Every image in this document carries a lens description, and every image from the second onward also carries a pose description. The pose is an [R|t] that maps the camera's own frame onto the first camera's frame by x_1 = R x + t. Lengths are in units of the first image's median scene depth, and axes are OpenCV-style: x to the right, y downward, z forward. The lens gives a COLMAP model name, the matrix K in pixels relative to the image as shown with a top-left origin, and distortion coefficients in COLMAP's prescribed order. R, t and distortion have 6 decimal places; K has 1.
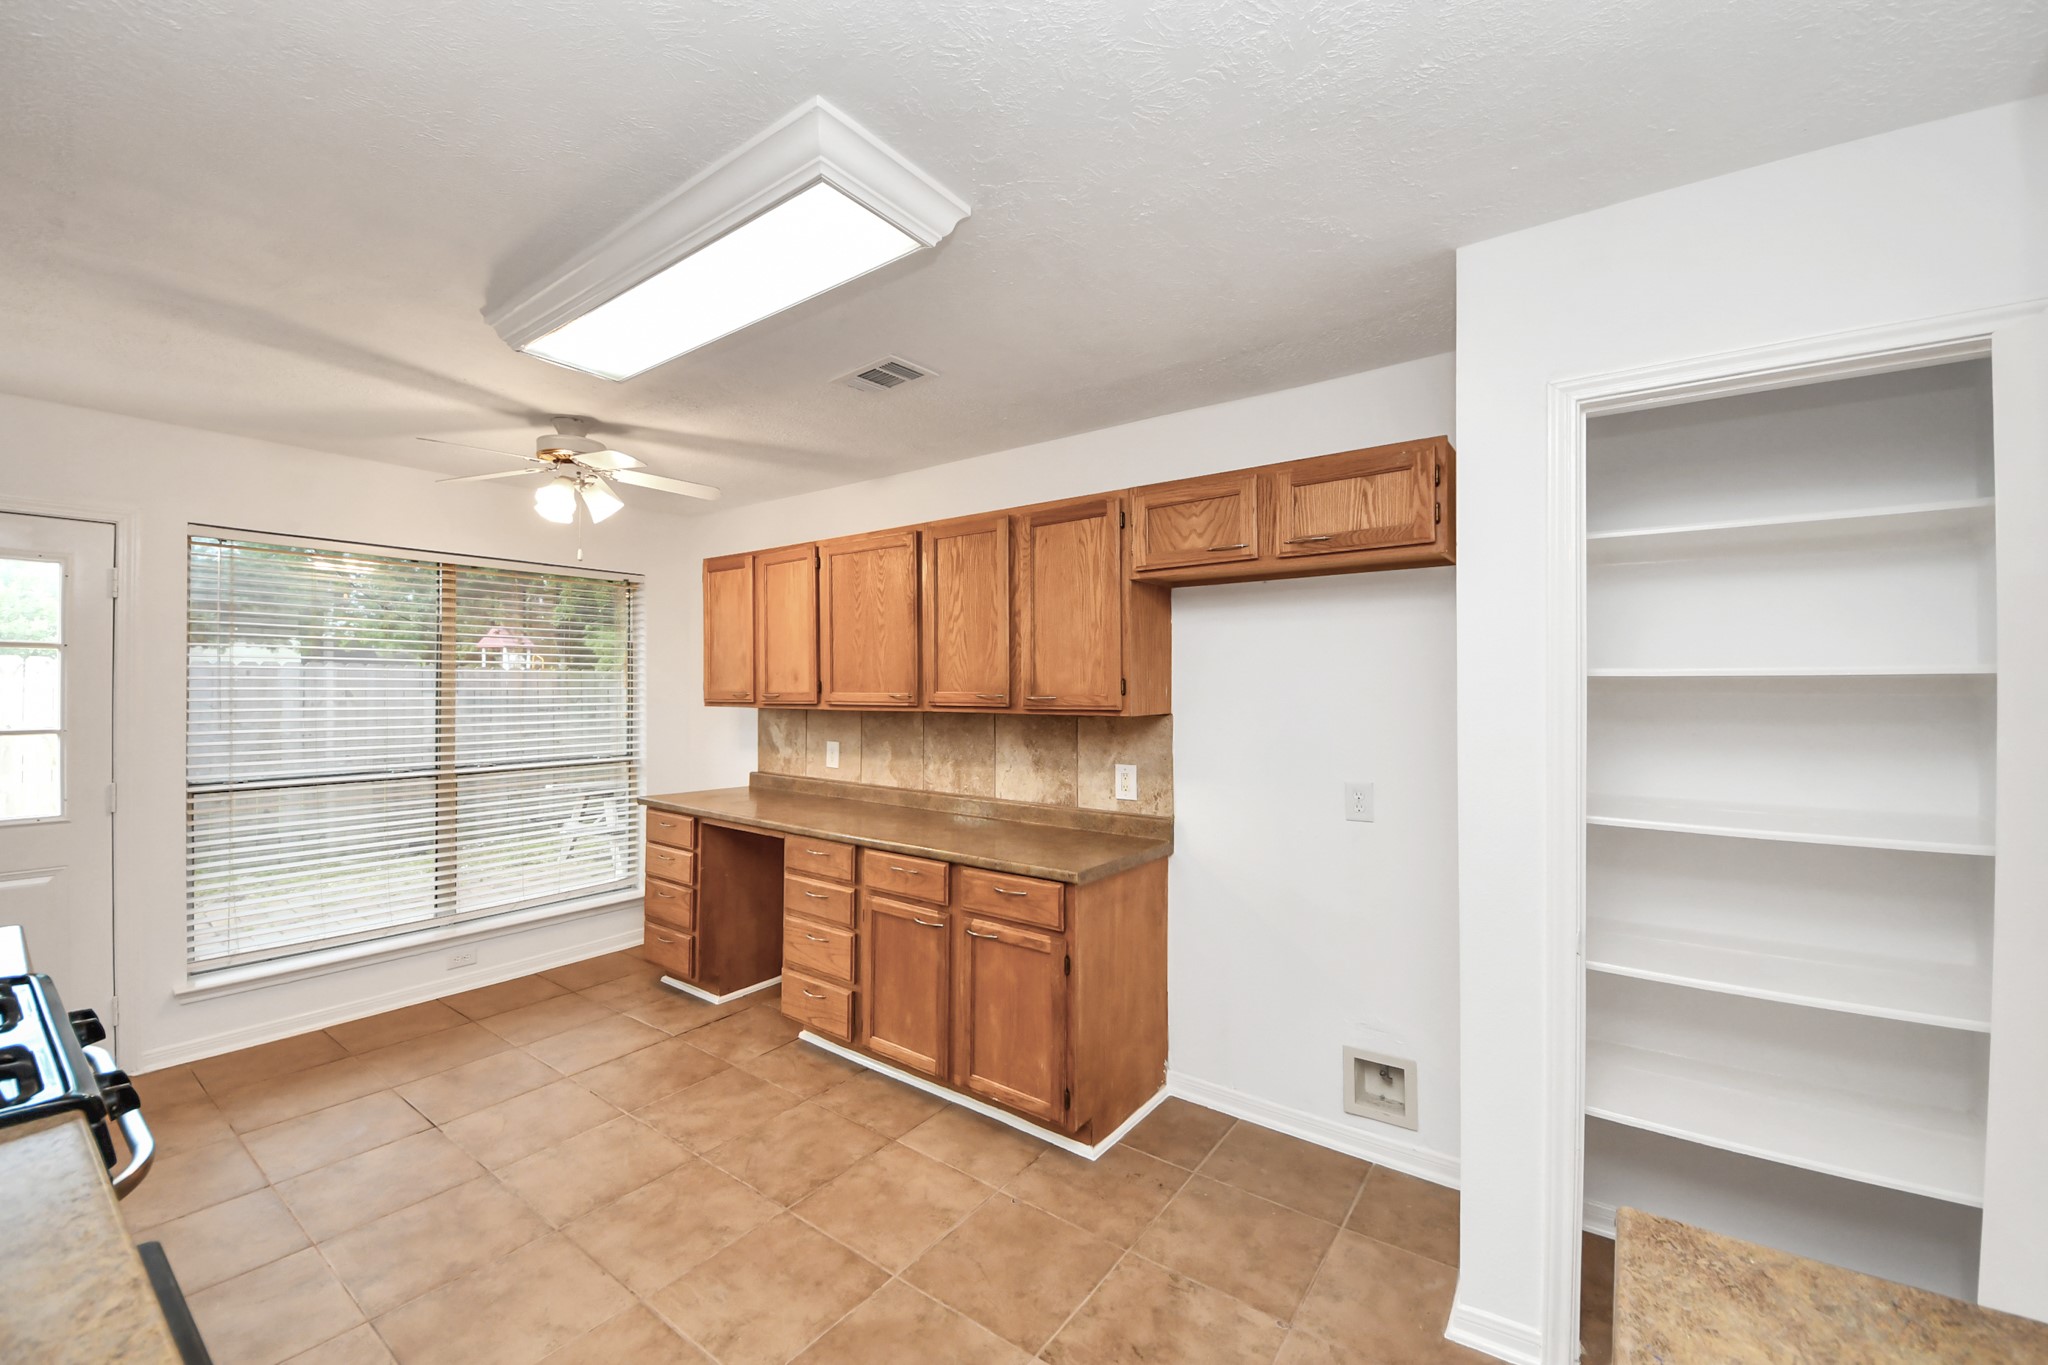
lens RADIAL K [[801.5, 0, 1029.9], [0, 801.5, 679.7], [0, 0, 1]] dist [0.017002, -0.001054]
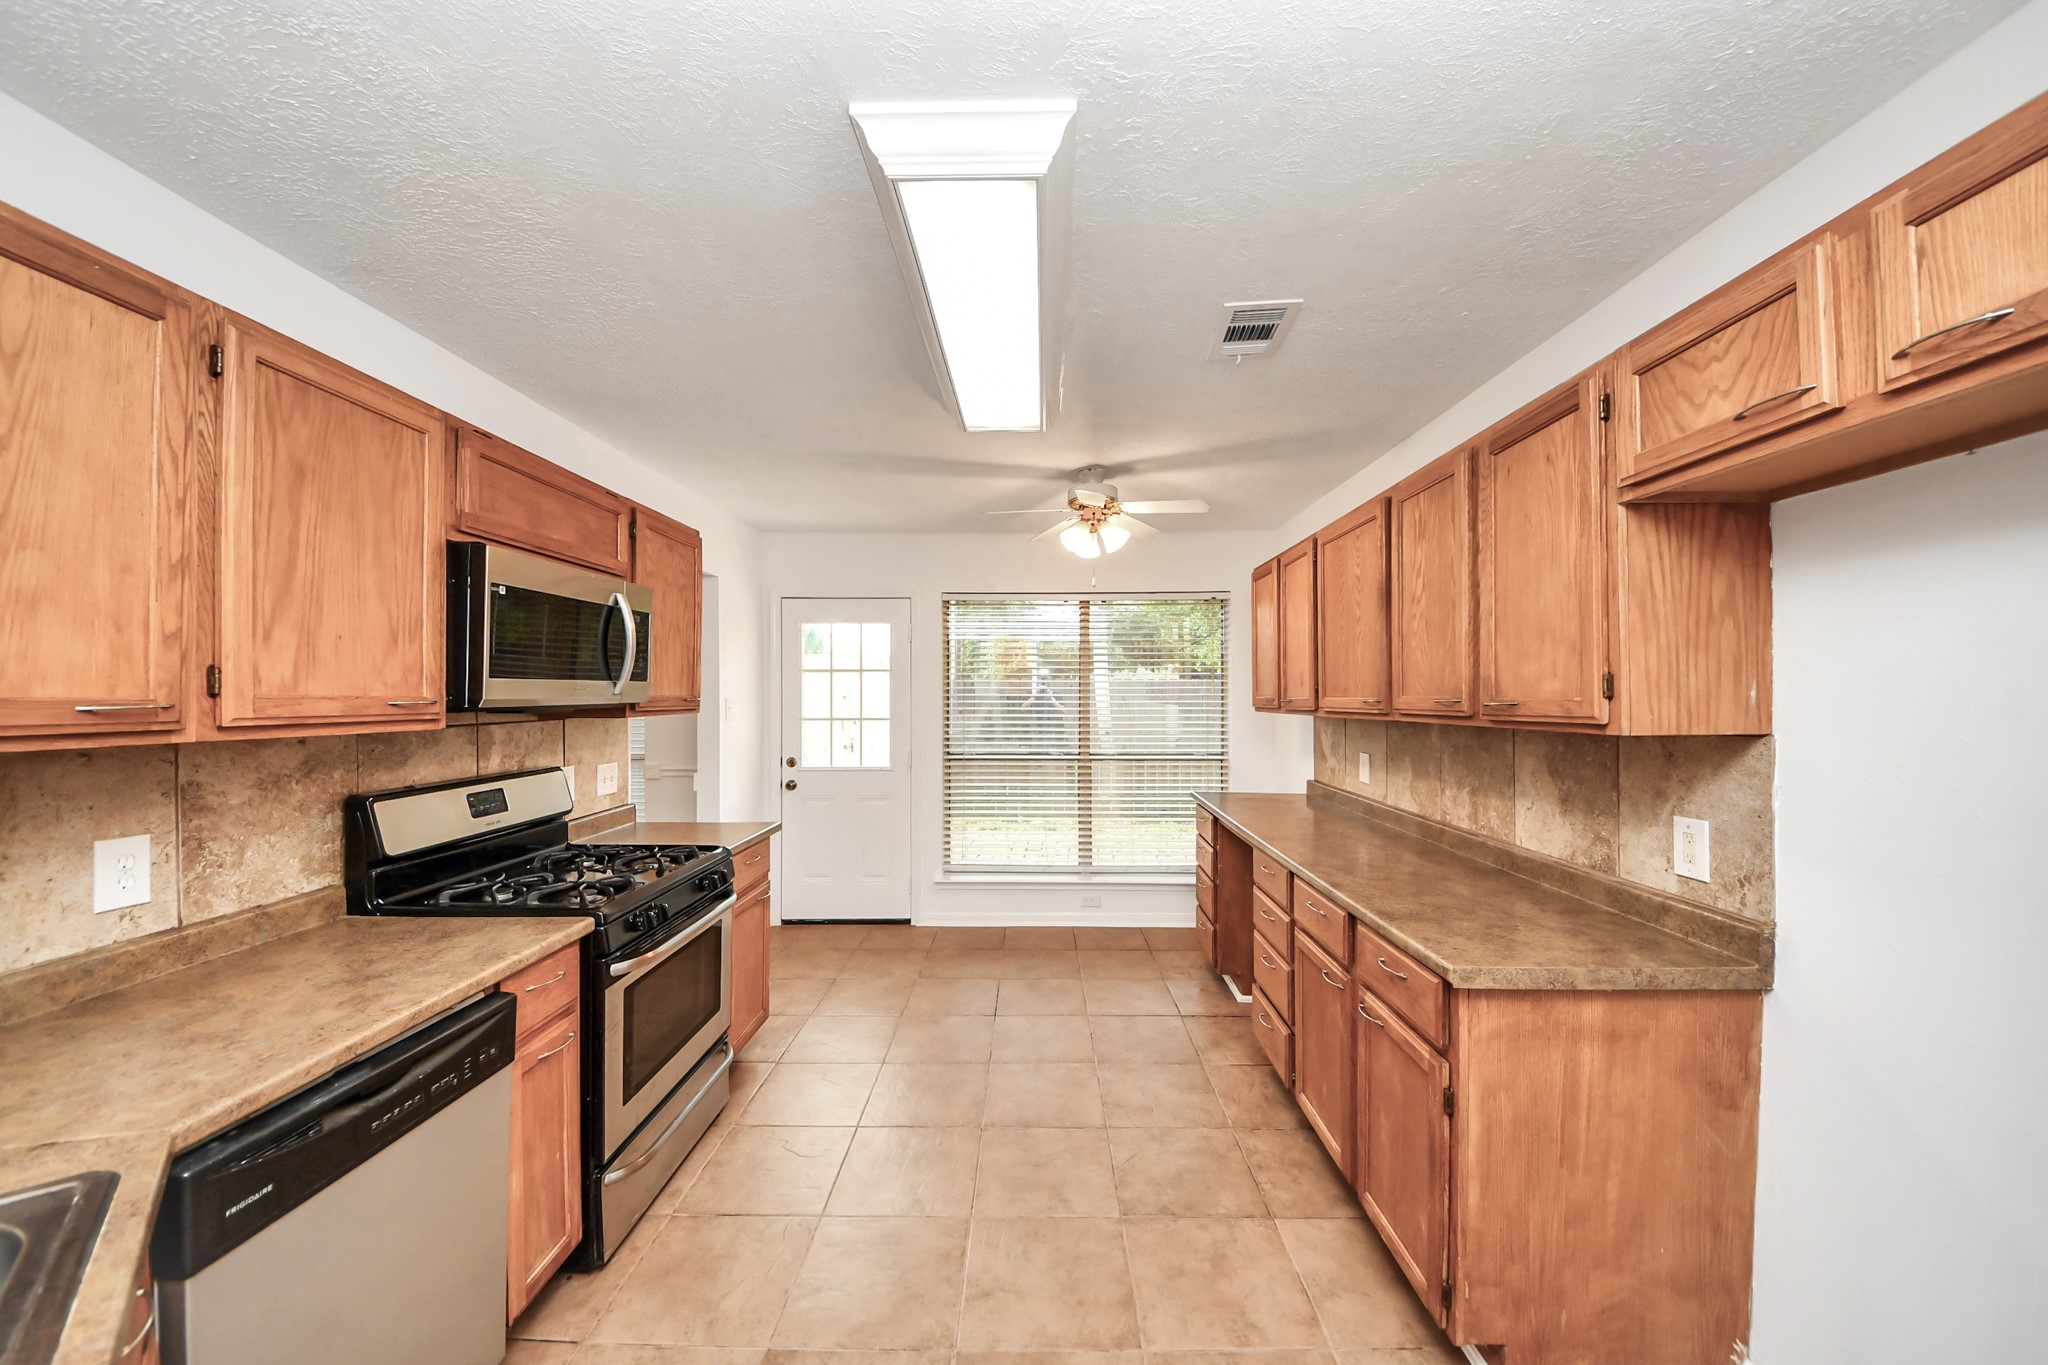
lens RADIAL K [[750.3, 0, 1028.5], [0, 750.3, 694.6], [0, 0, 1]] dist [-0.000647, -0.000799]
pose [[0.572289, -0.003382, -0.820045, 0.292112], [0.007942, 0.999967, 0.001418, 0.010035], [0.820014, -0.007324, 0.572297, 0.288961]]
